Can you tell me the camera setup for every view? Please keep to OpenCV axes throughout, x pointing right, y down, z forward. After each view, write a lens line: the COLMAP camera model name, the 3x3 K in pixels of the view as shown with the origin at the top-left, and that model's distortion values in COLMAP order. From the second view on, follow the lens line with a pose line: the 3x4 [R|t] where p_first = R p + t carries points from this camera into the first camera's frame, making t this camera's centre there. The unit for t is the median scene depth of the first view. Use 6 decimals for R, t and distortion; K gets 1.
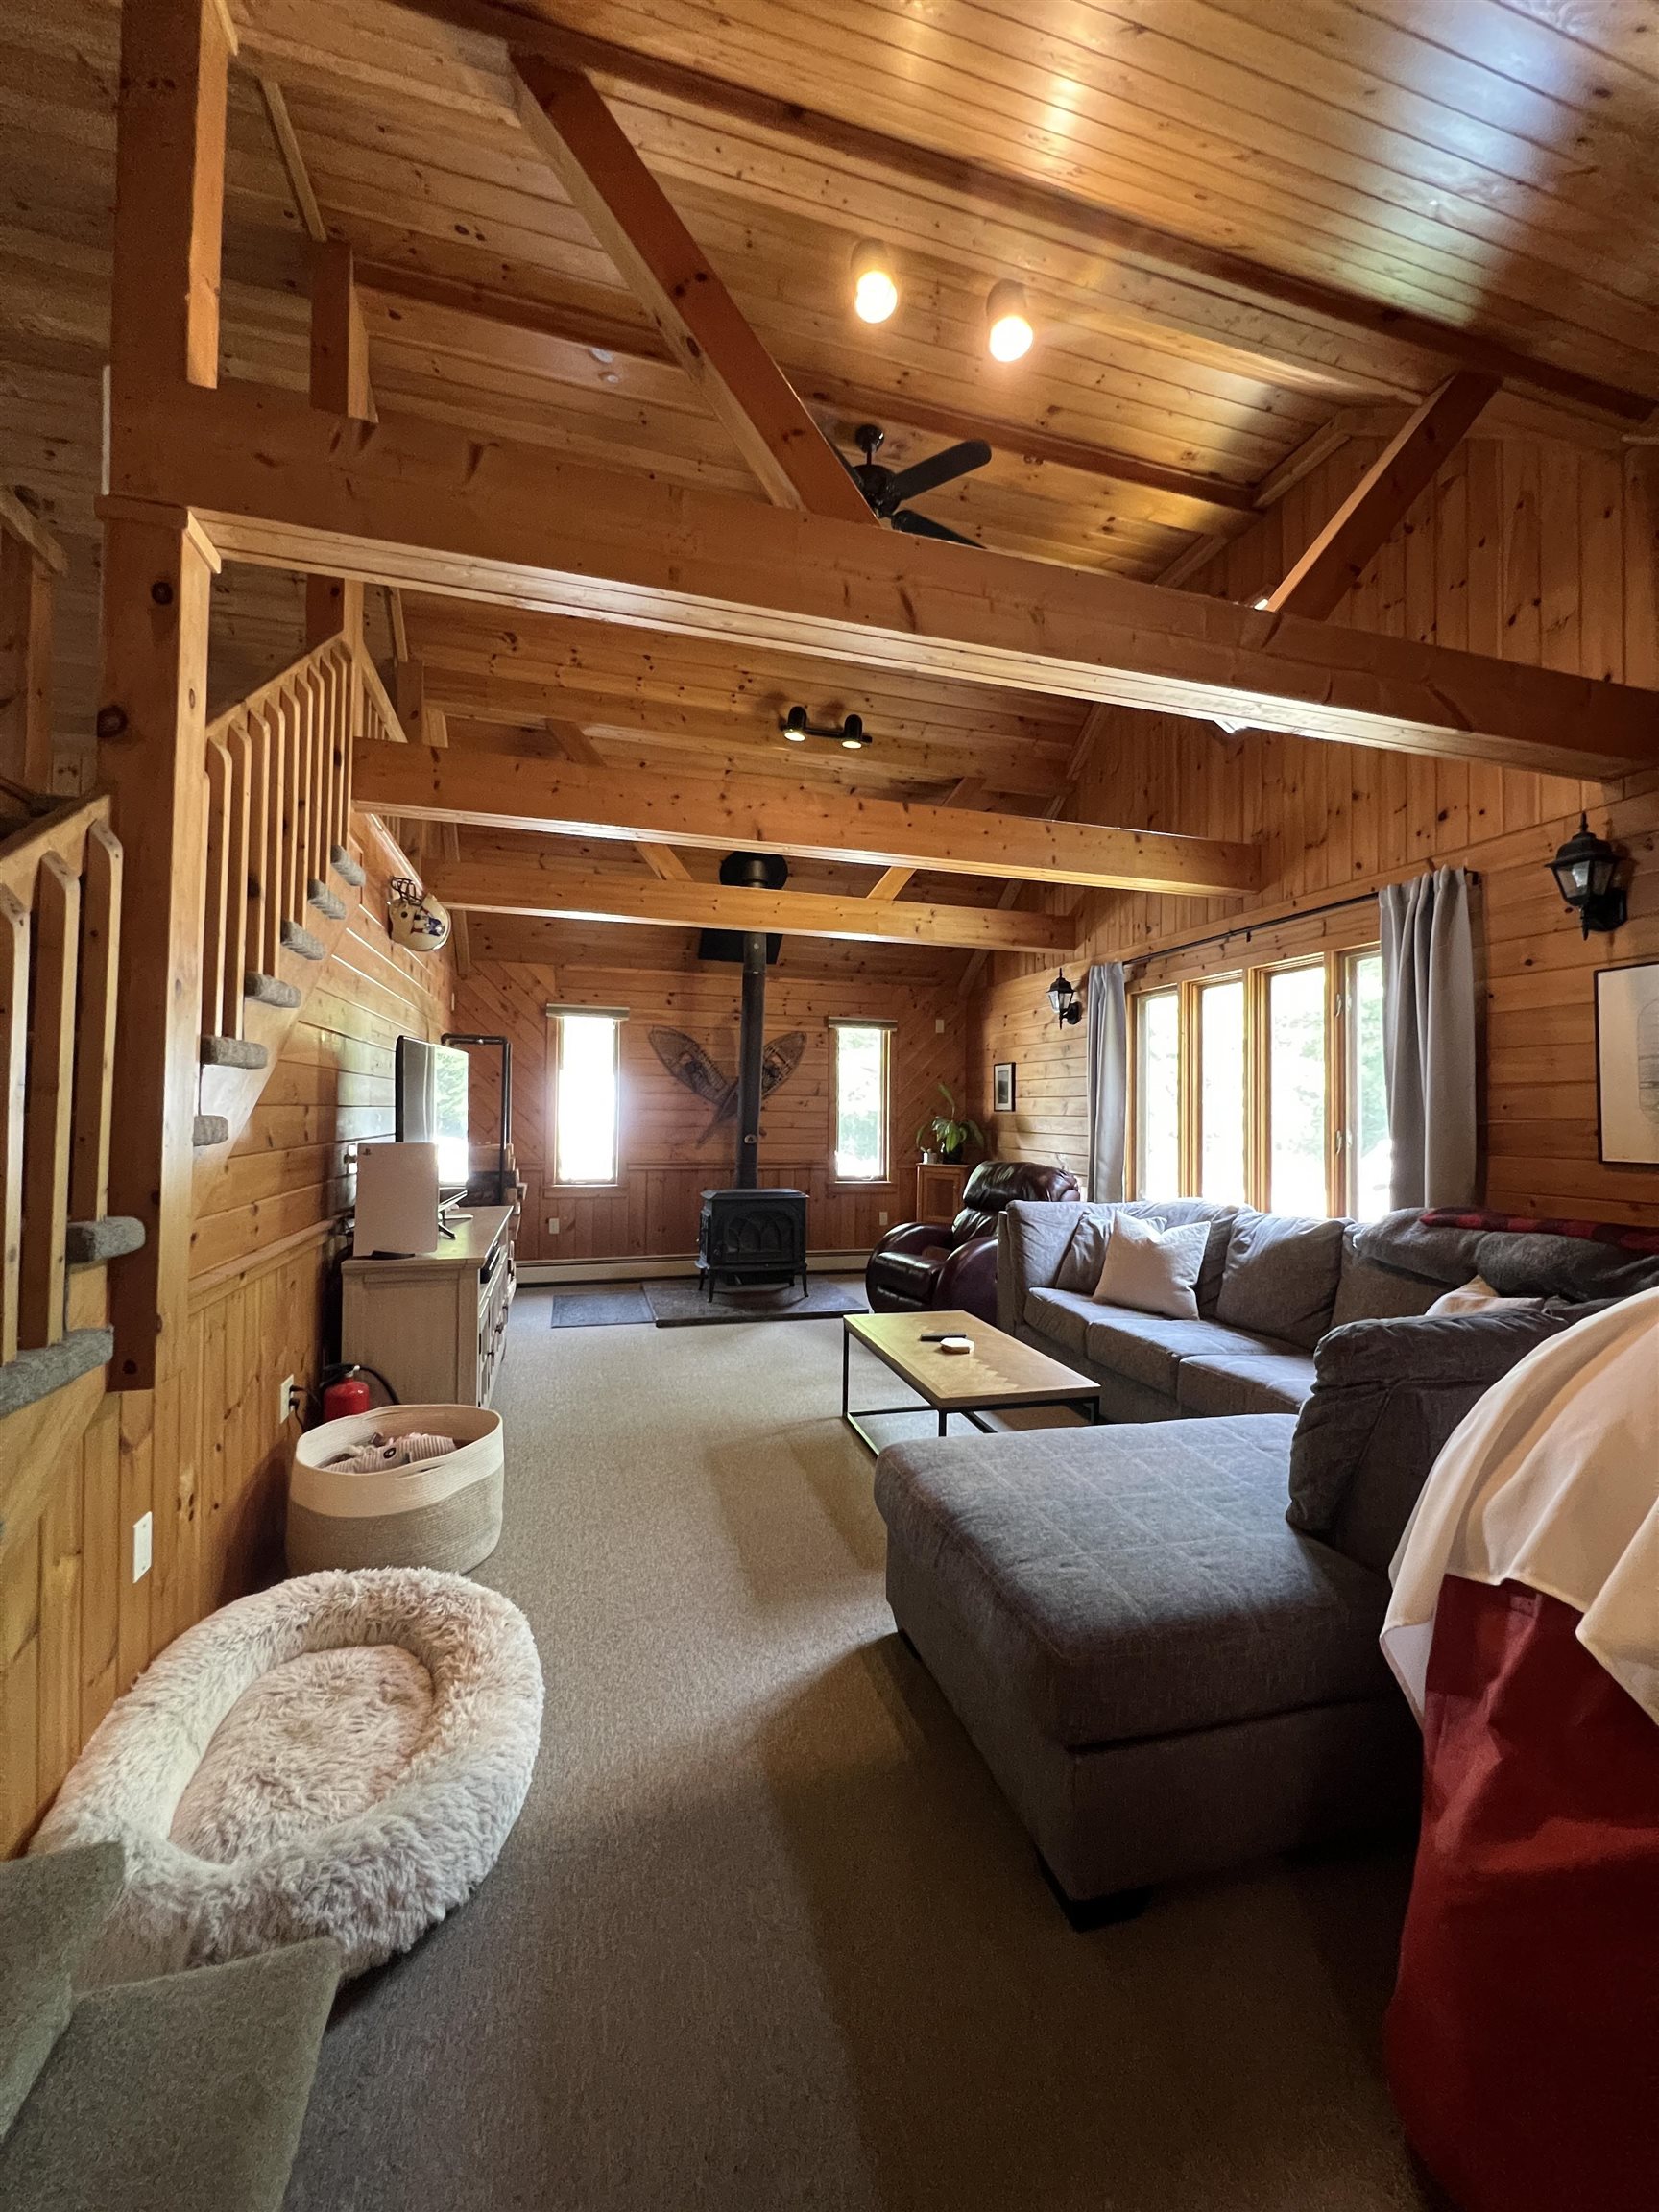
lens RADIAL K [[876.0, 0, 828.5], [0, 876.0, 1095.7], [0, 0, 1]] dist [0.000303, 0.000026]
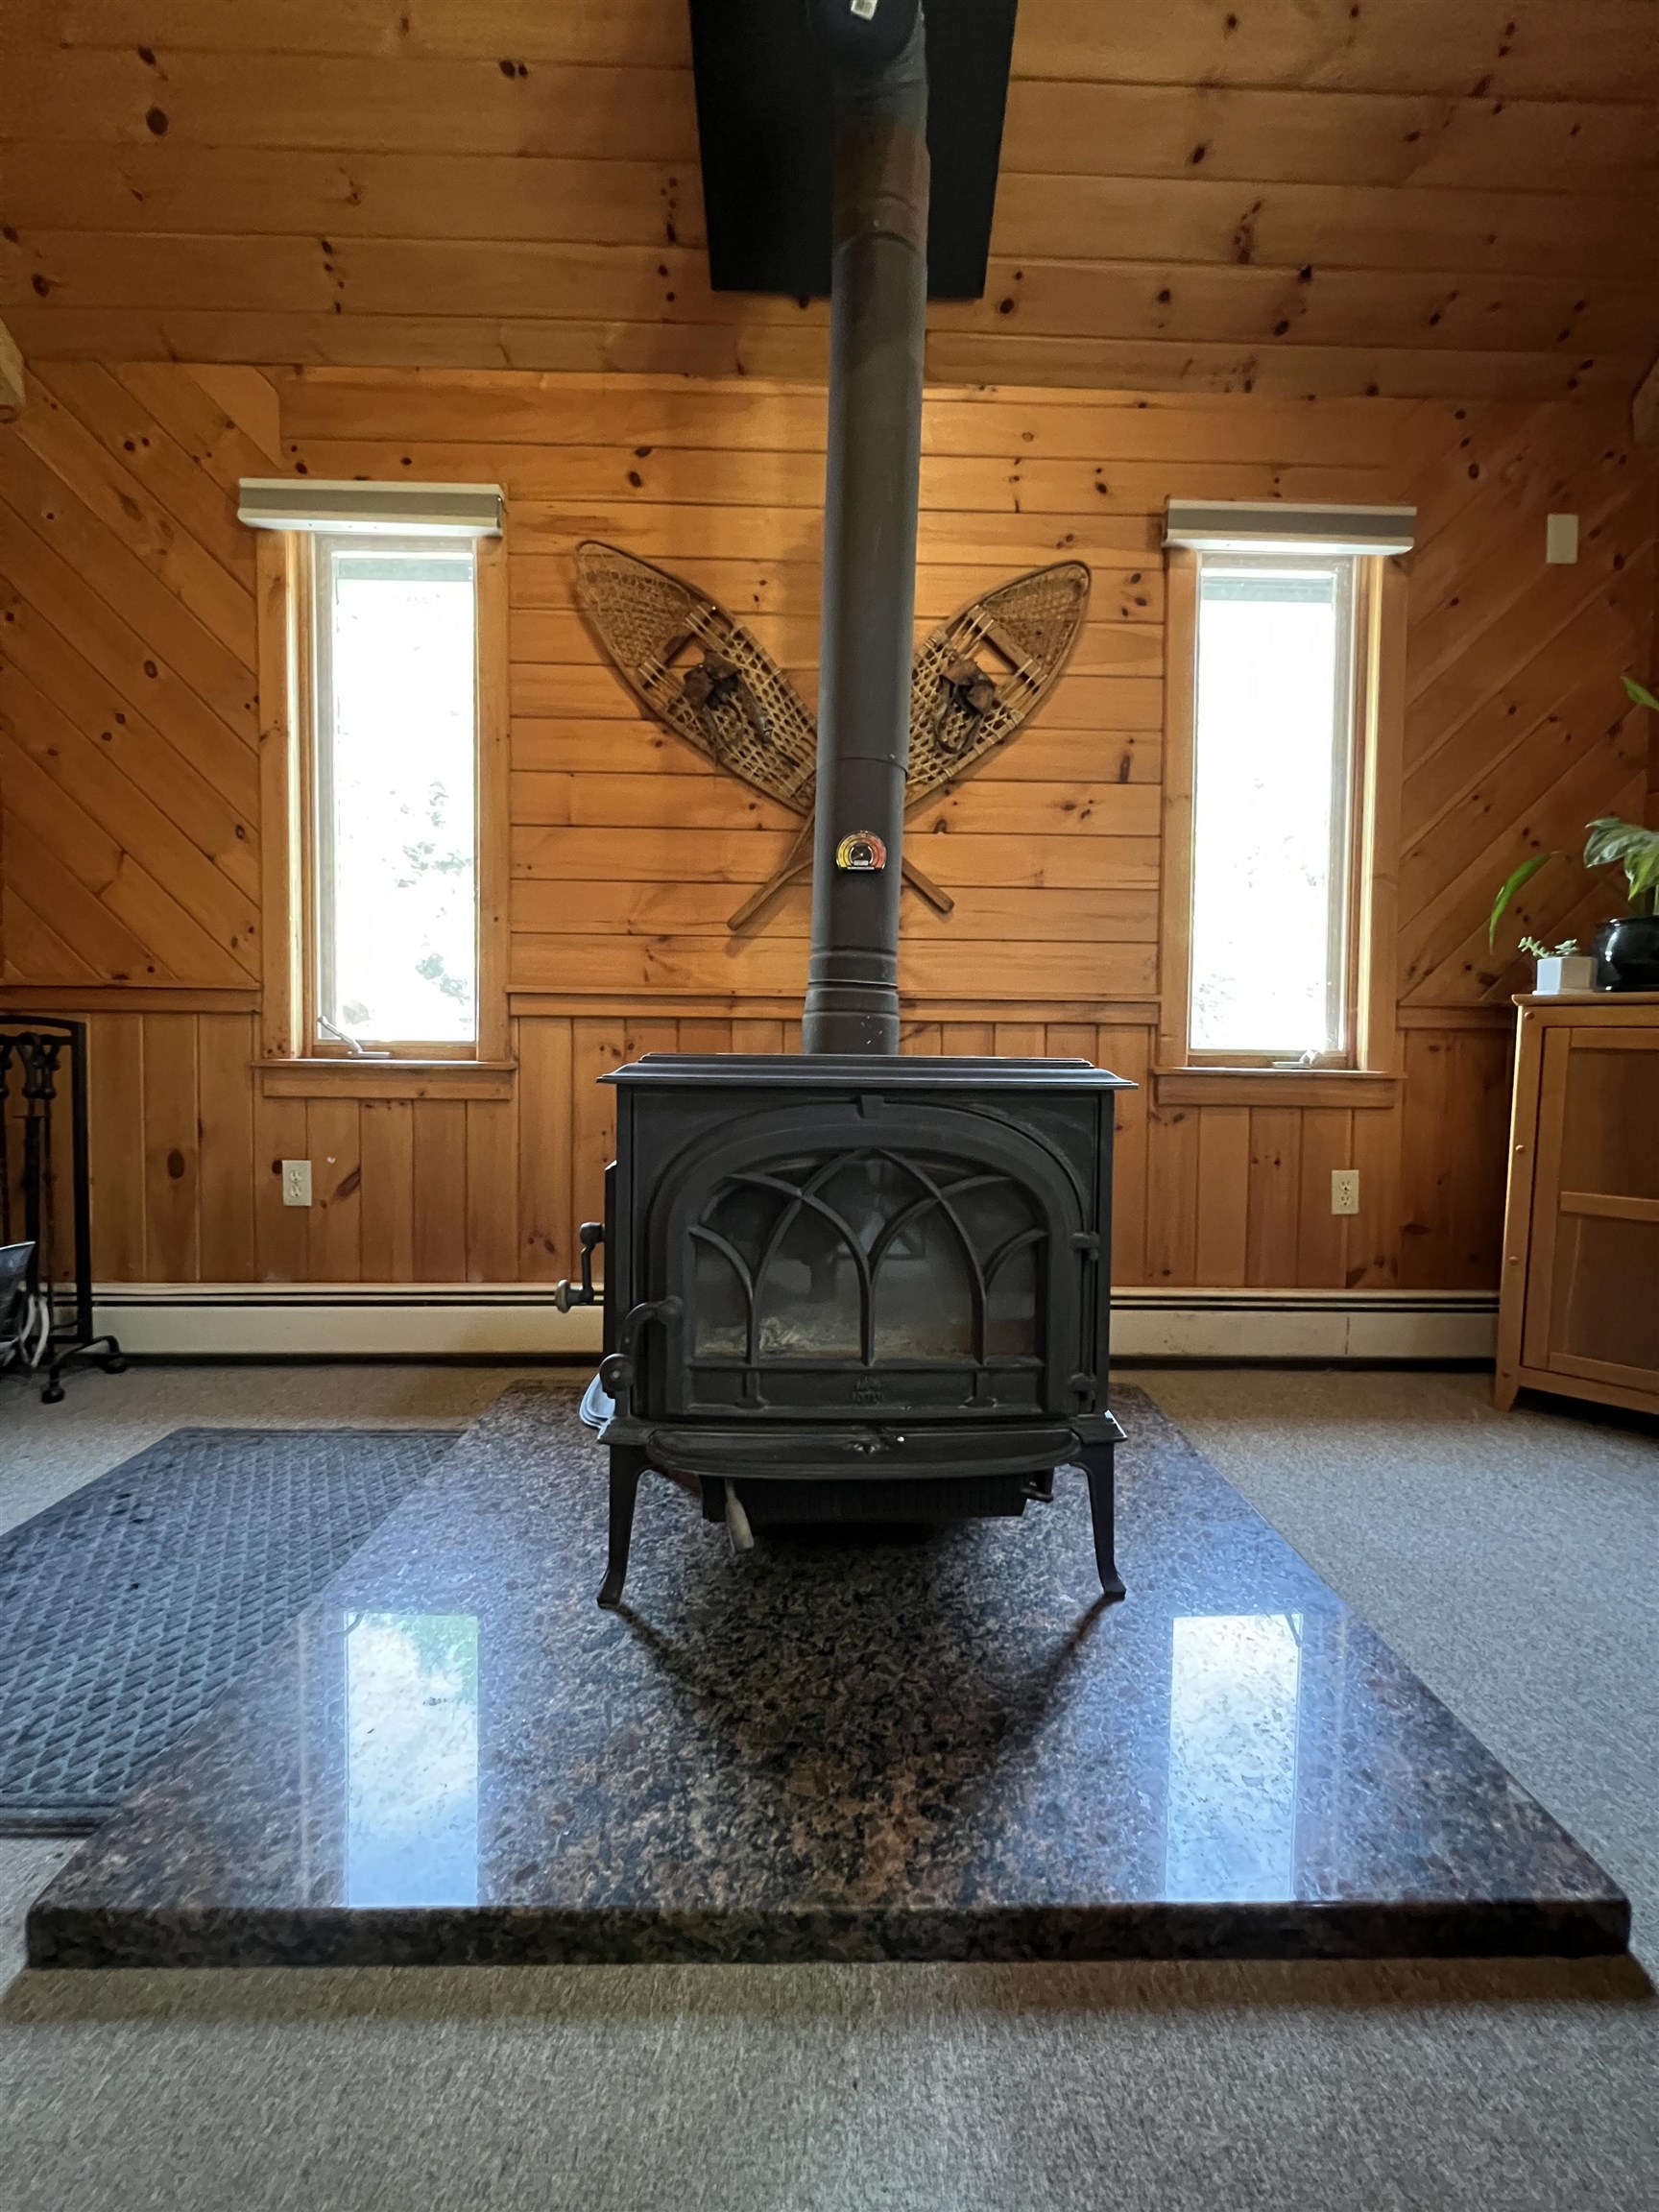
lens RADIAL K [[876.0, 0, 828.3], [0, 876.0, 1097.4], [0, 0, 1]] dist [0.000303, 0.000026]
pose [[0.963919, 0.008424, -0.266063, -0.030334], [0.005686, 0.998620, 0.052217, 0.094696], [0.266136, -0.051846, 0.962540, 0.689830]]
